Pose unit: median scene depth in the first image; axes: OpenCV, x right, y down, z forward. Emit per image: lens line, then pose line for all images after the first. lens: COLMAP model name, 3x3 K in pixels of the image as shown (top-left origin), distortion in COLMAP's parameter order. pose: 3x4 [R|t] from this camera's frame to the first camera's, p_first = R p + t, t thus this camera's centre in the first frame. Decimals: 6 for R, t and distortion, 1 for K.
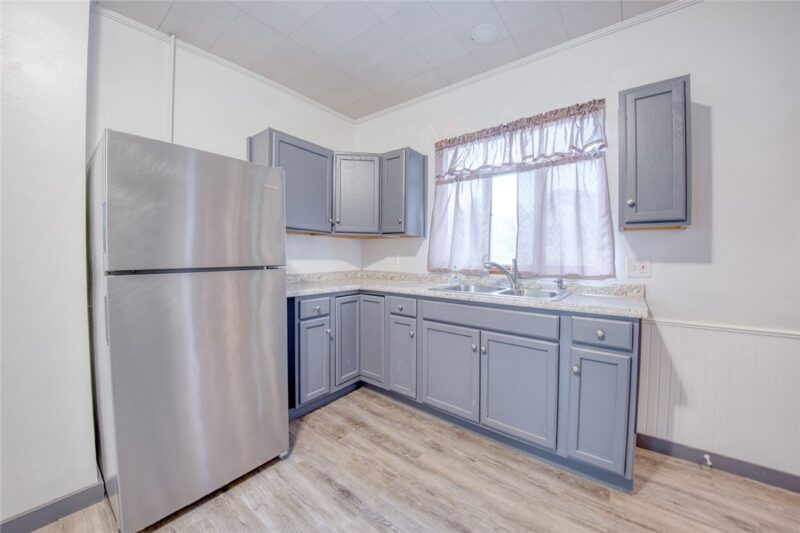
lens RADIAL K [[300.0, 0, 401.2], [0, 300.0, 260.8], [0, 0, 1]] dist [-0.001090, -0.000122]
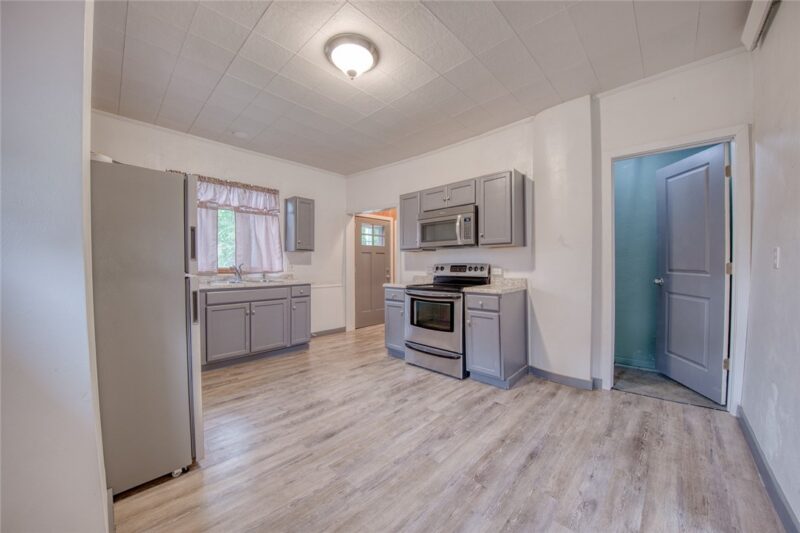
lens RADIAL K [[297.5, 0, 383.1], [0, 297.5, 266.7], [0, 0, 1]] dist [-0.000482, -0.000140]
pose [[0.142100, -0.014777, 0.989742, -1.186645], [0.011571, 0.999845, 0.013267, -0.002038], [-0.989785, 0.009567, 0.142249, -0.056504]]
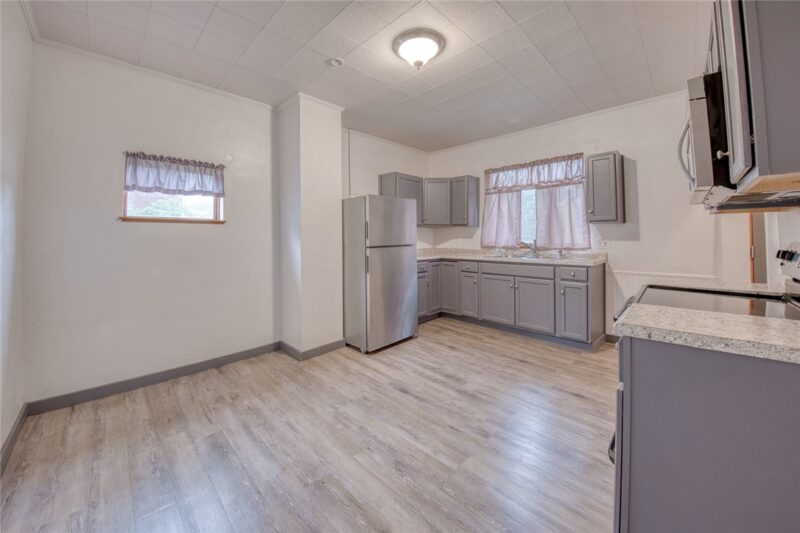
lens RADIAL K [[288.2, 0, 394.9], [0, 288.2, 237.7], [0, 0, 1]] dist [0.000930, -0.000017]
pose [[0.990035, -0.014033, -0.140118, -0.194261], [0.012006, 0.999811, -0.015302, -0.001016], [0.140306, 0.013467, 0.990017, -0.781341]]
